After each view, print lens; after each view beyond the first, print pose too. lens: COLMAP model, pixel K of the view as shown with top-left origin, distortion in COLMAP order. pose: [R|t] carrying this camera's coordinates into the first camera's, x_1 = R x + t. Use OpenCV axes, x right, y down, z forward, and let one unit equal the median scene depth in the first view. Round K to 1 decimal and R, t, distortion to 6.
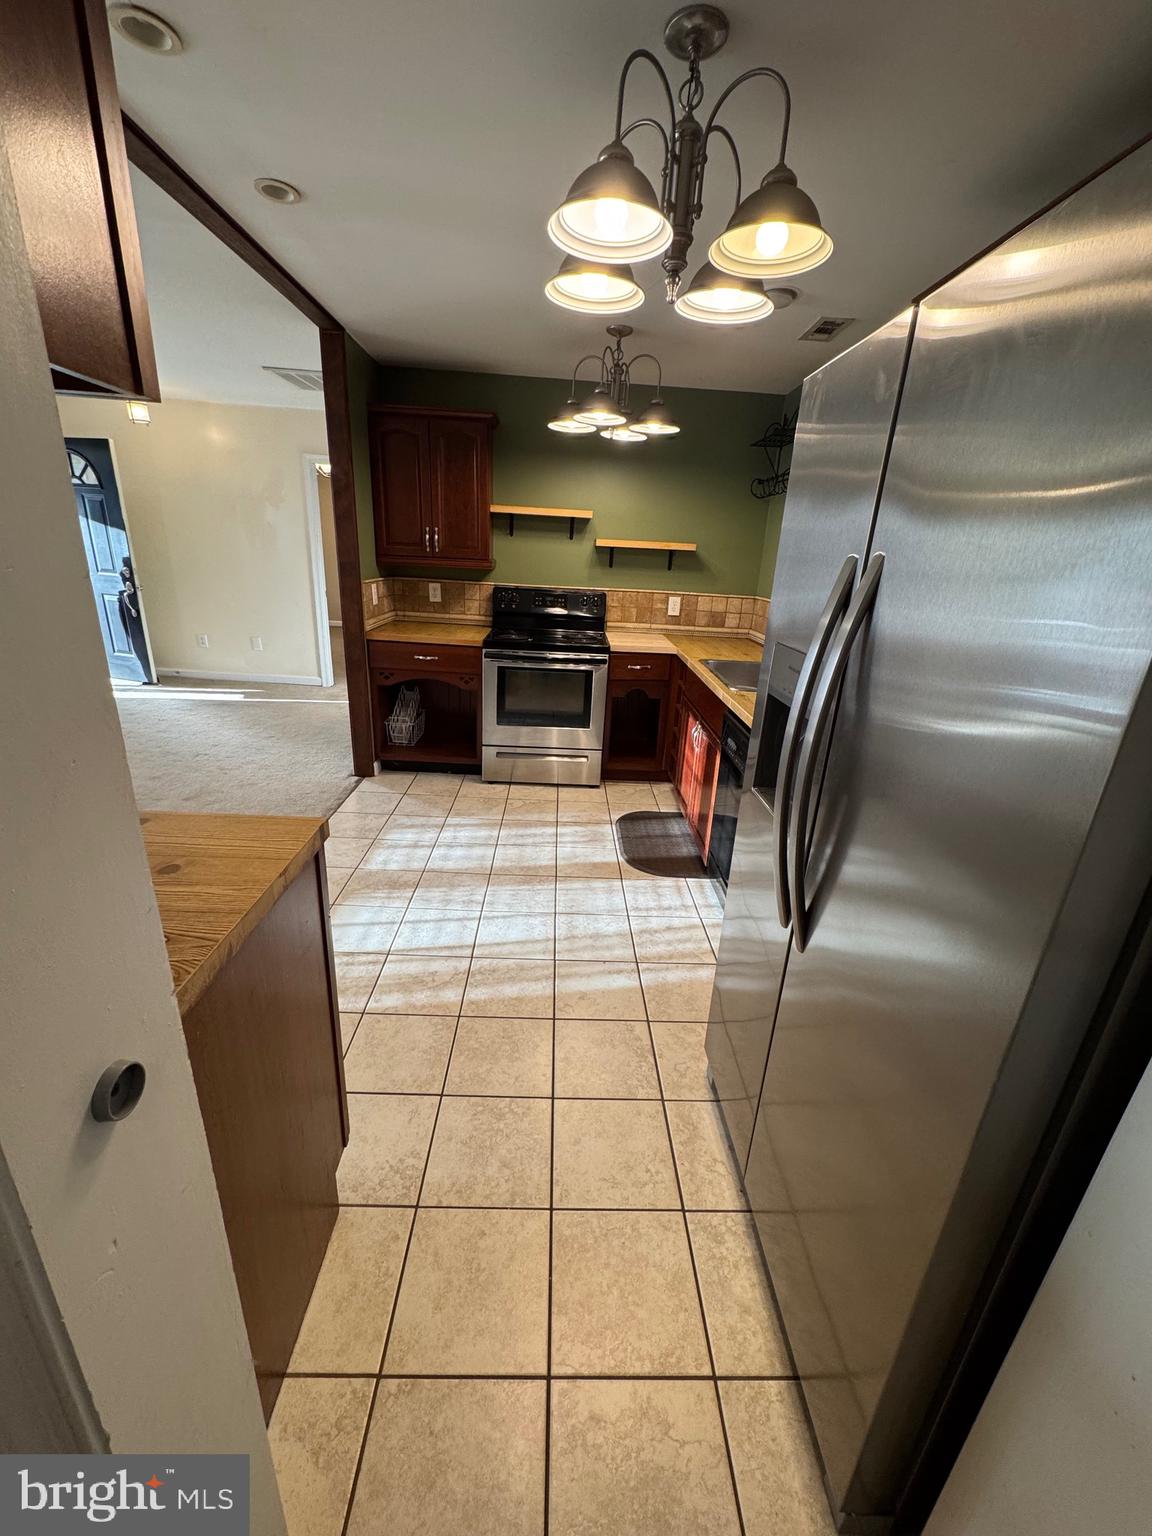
lens RADIAL K [[612.0, 0, 574.3], [0, 612.0, 769.7], [0, 0, 1]] dist [-0.001148, -0.000002]
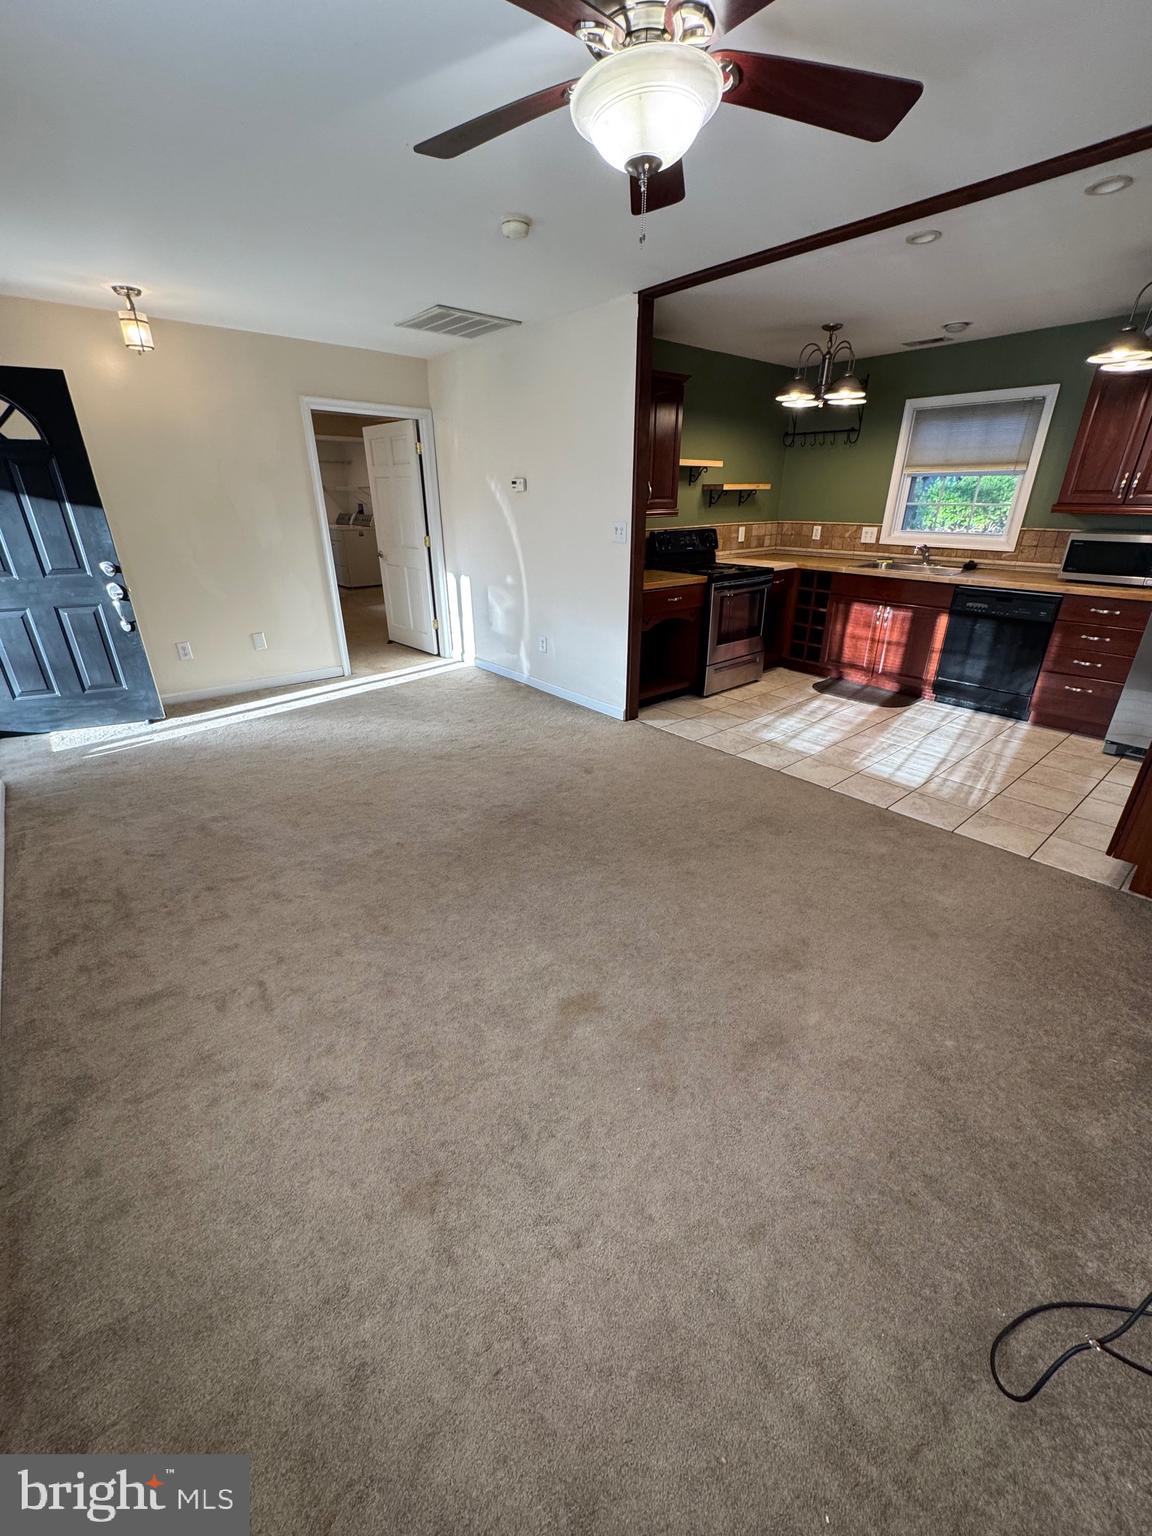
lens RADIAL K [[618.5, 0, 580.0], [0, 618.5, 763.3], [0, 0, 1]] dist [-0.000467, -0.000025]
pose [[0.771498, -0.305784, 0.557930, -1.107516], [0.259909, 0.951895, 0.162305, -0.122897], [-0.580721, 0.019793, 0.813862, 0.167381]]
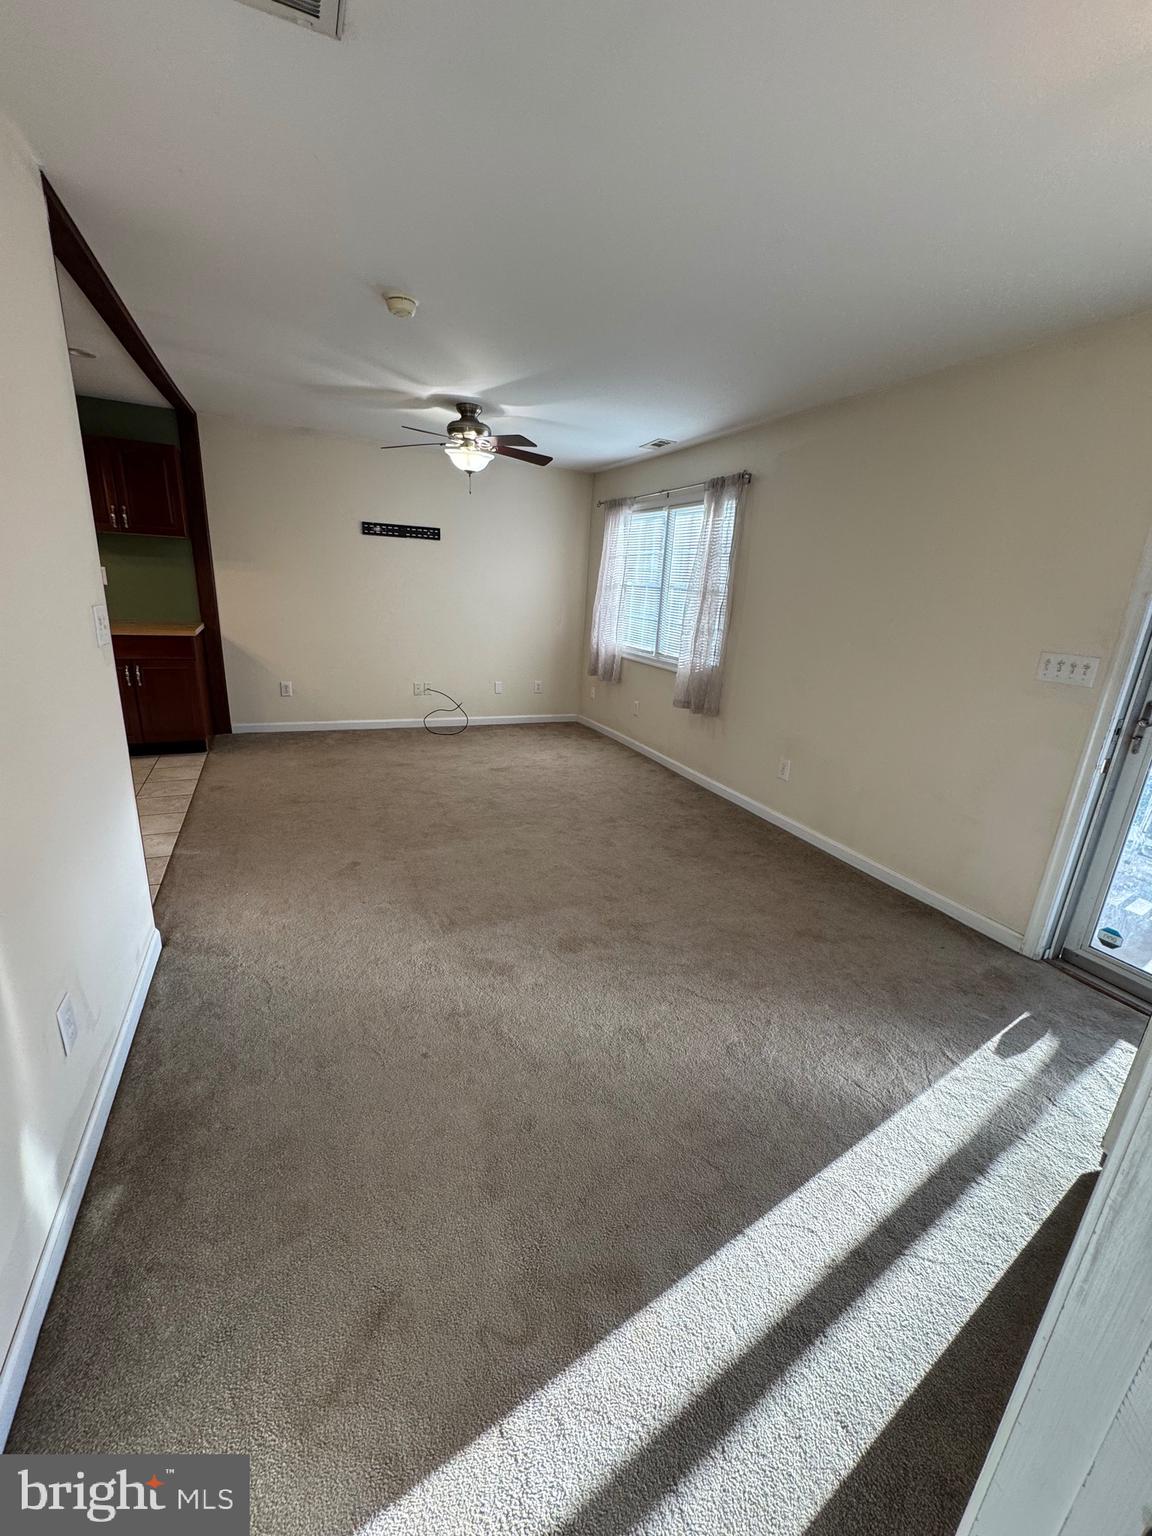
lens RADIAL K [[612.0, 0, 574.3], [0, 612.0, 769.7], [0, 0, 1]] dist [-0.001148, -0.000002]
pose [[-0.910433, 0.012594, -0.413464, -0.509367], [-0.241582, 0.795177, 0.556176, -0.589728], [0.335782, 0.606247, -0.720913, 1.541082]]
